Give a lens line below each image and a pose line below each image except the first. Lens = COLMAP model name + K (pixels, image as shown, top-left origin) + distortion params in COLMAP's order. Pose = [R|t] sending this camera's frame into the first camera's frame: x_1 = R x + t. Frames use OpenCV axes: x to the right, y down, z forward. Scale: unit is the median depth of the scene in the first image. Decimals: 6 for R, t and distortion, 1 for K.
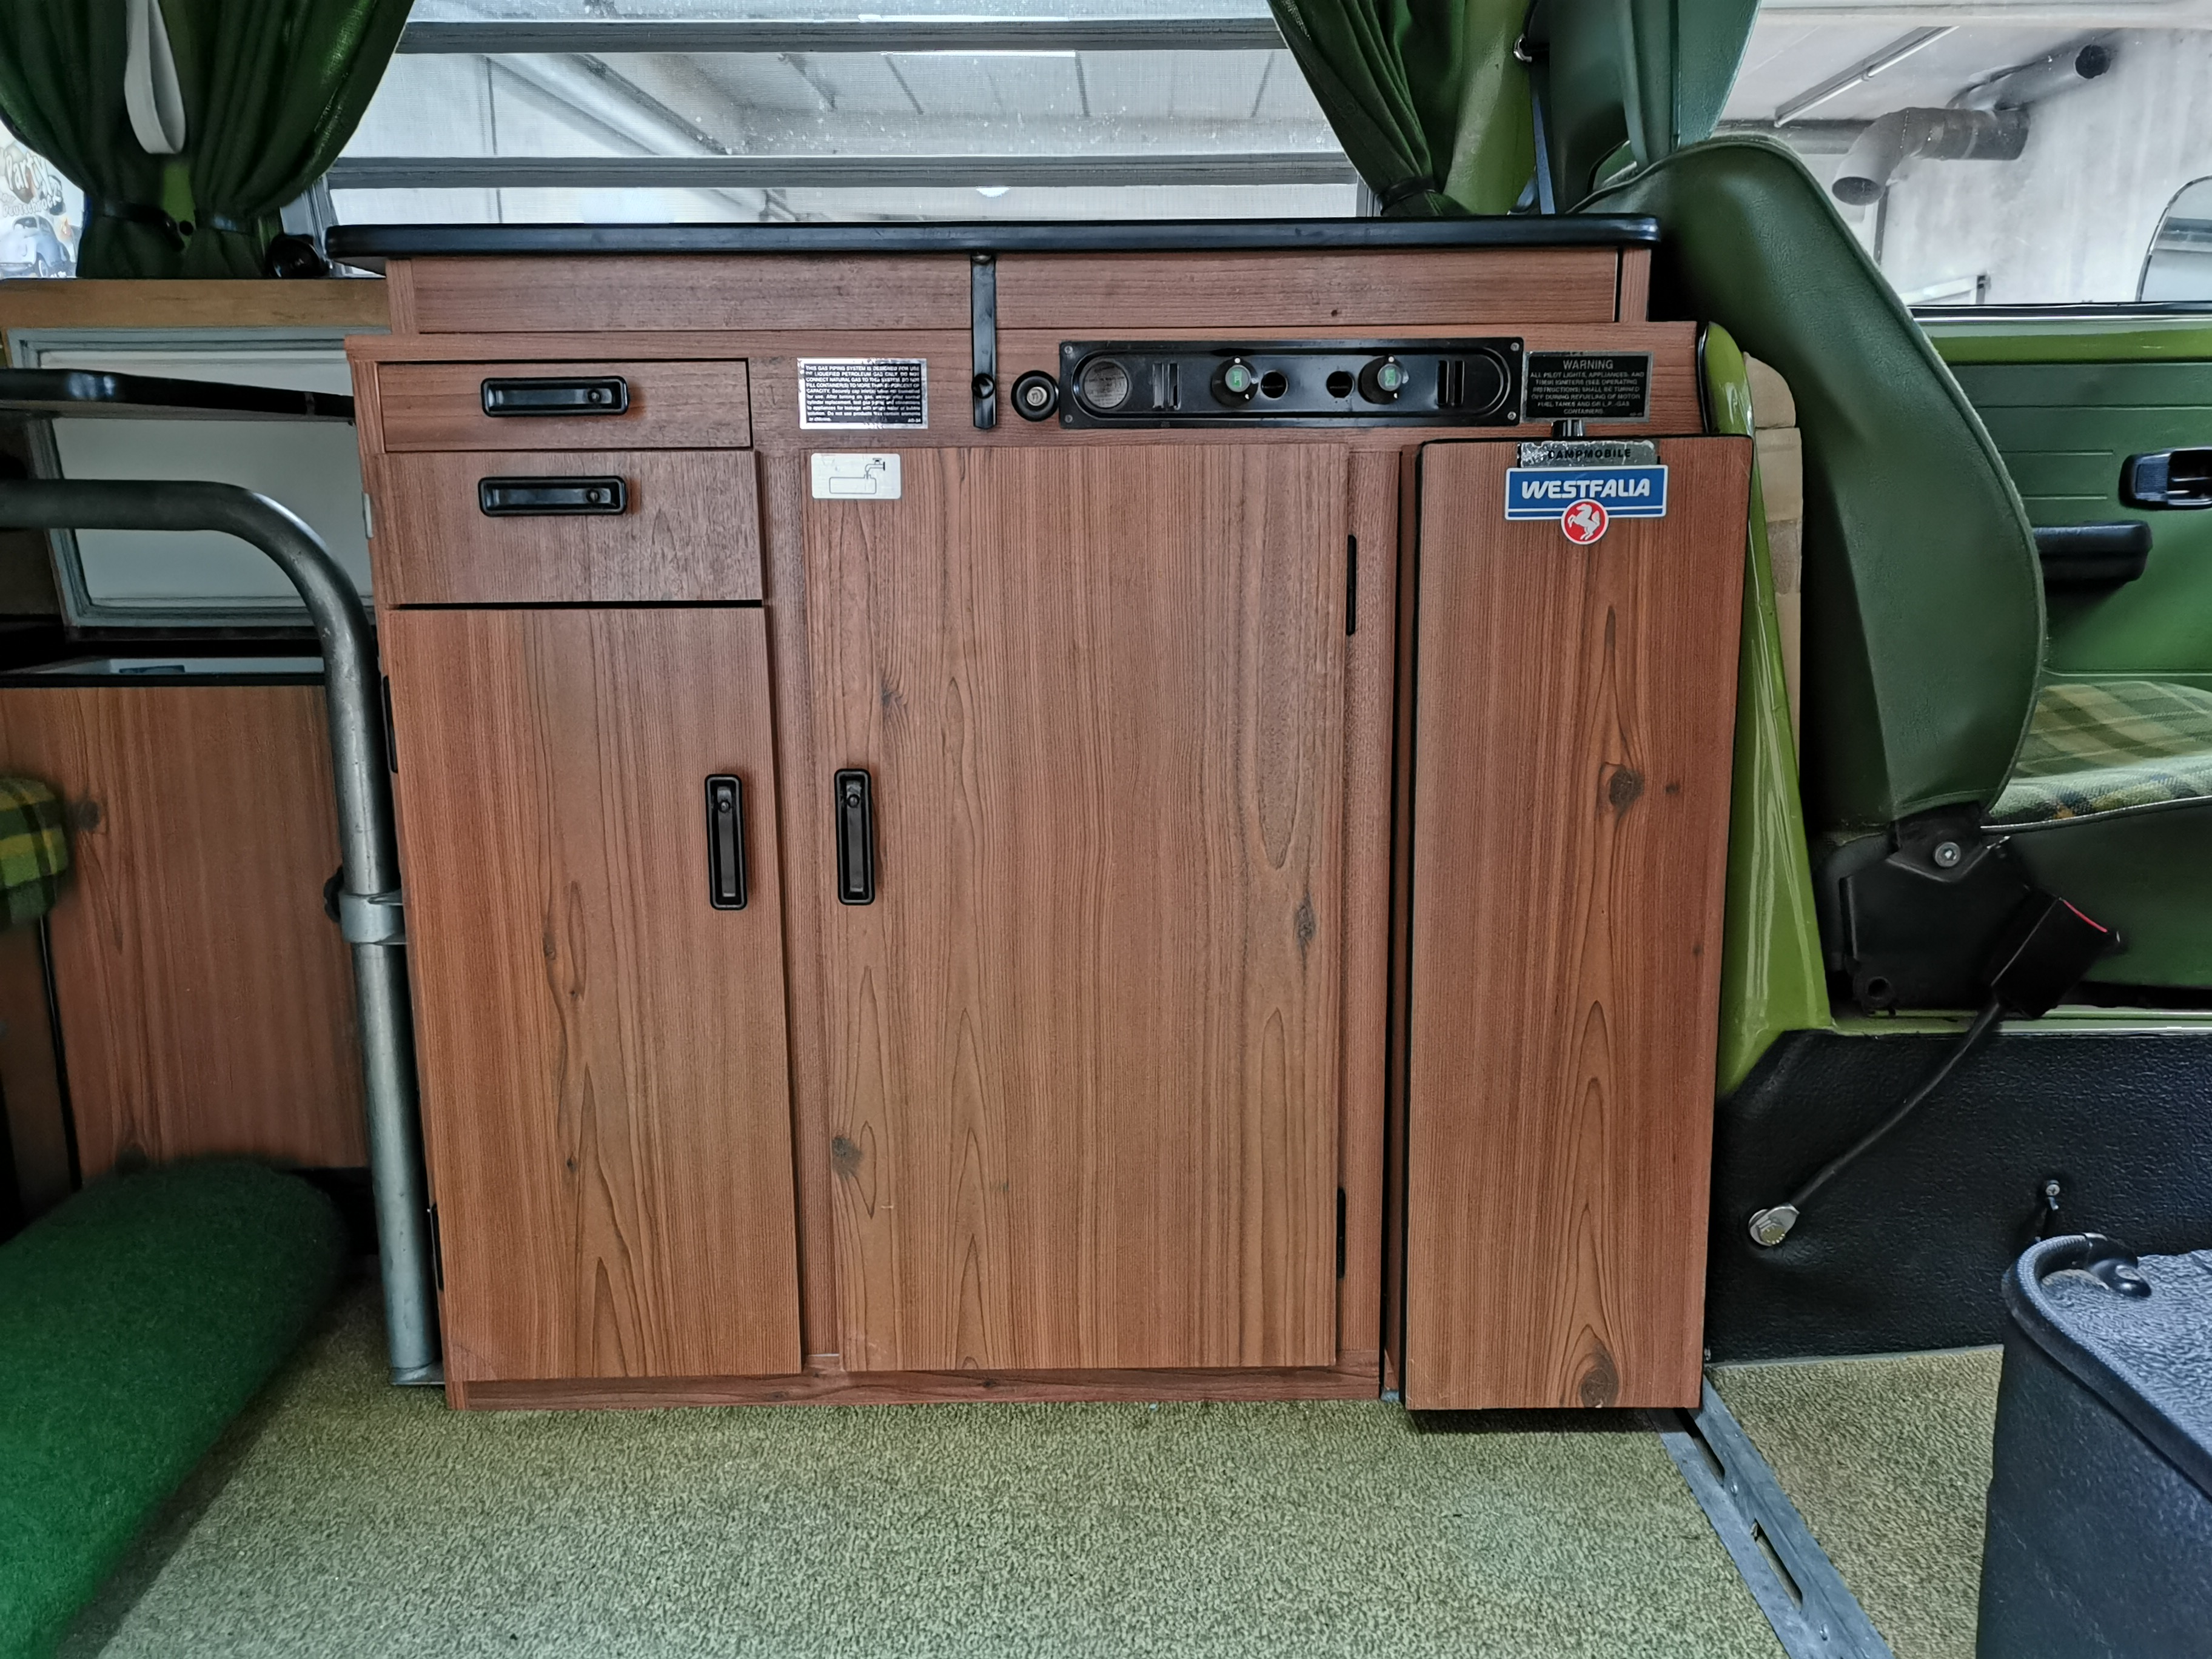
lens RADIAL K [[1777.8, 0, 1106.0], [0, 1777.8, 829.5], [0, 0, 1]] dist [0.006049, 0.007052]
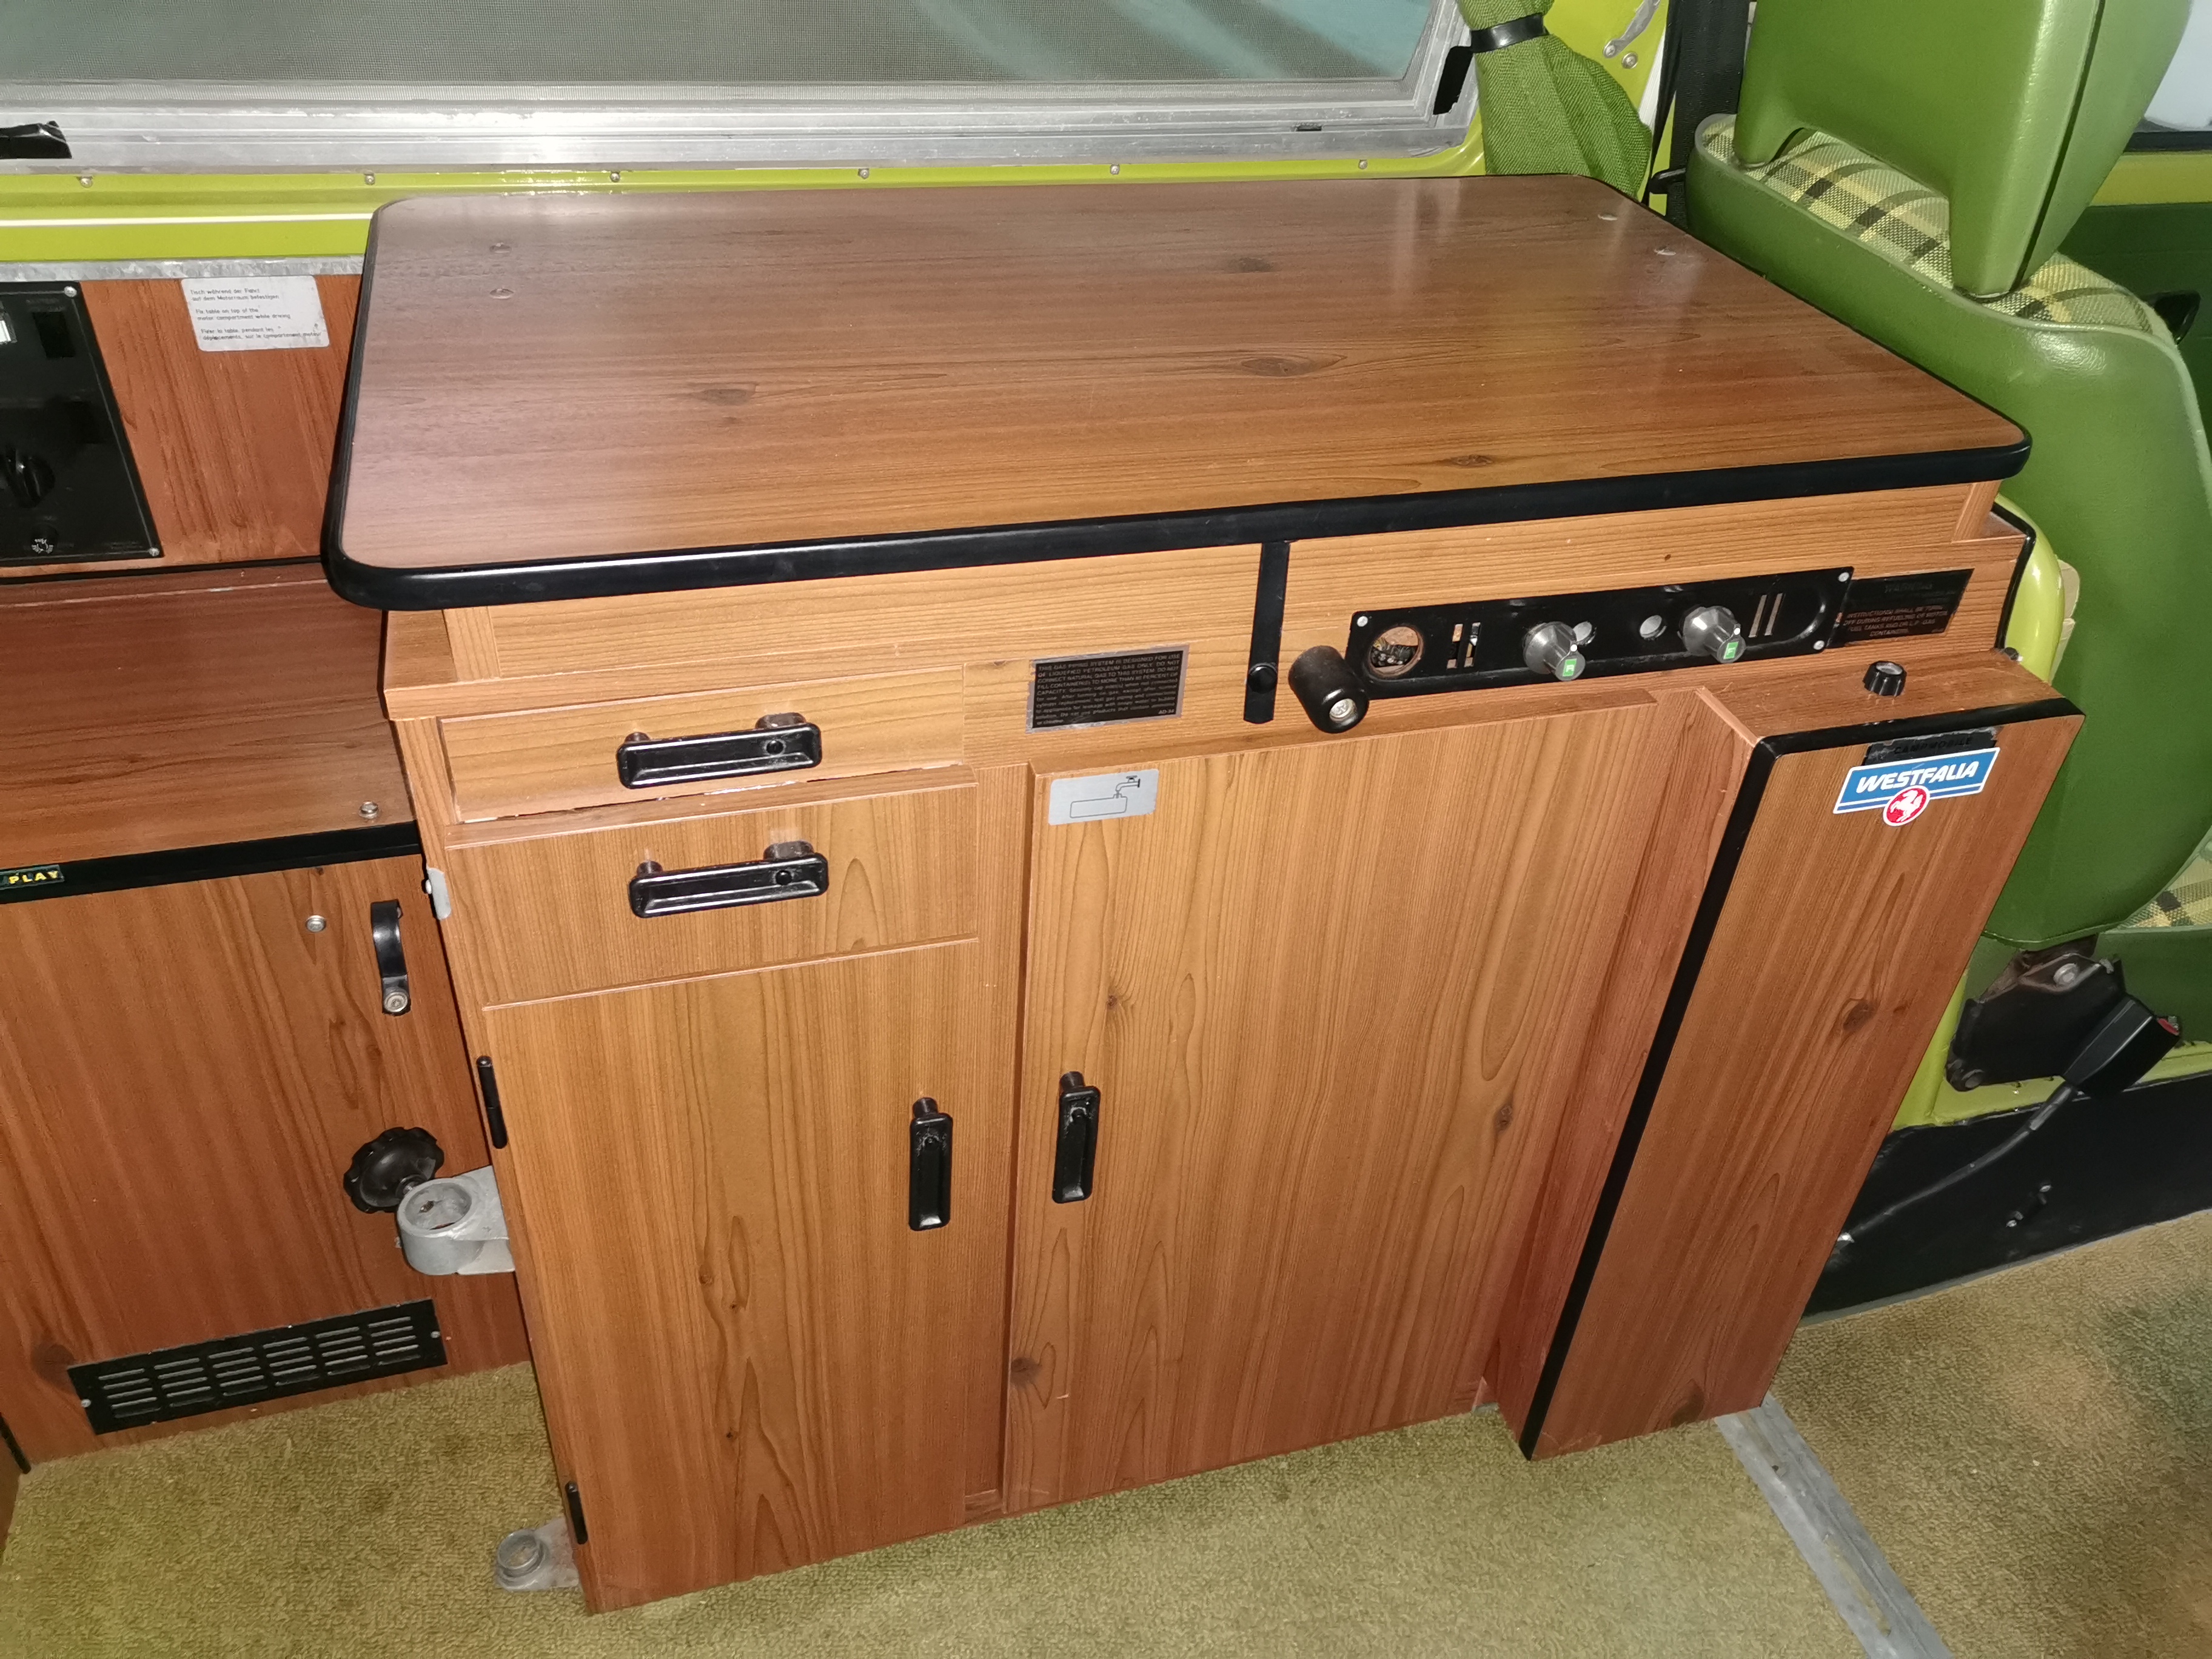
lens RADIAL K [[1723.8, 0, 1106.0], [0, 1723.8, 829.5], [0, 0, 1]] dist [0.004281, -0.008789]
pose [[0.957936, -0.110116, 0.265017, -0.333478], [-0.012610, 0.906415, 0.422200, -0.492760], [-0.286706, -0.407782, 0.866899, 0.323392]]
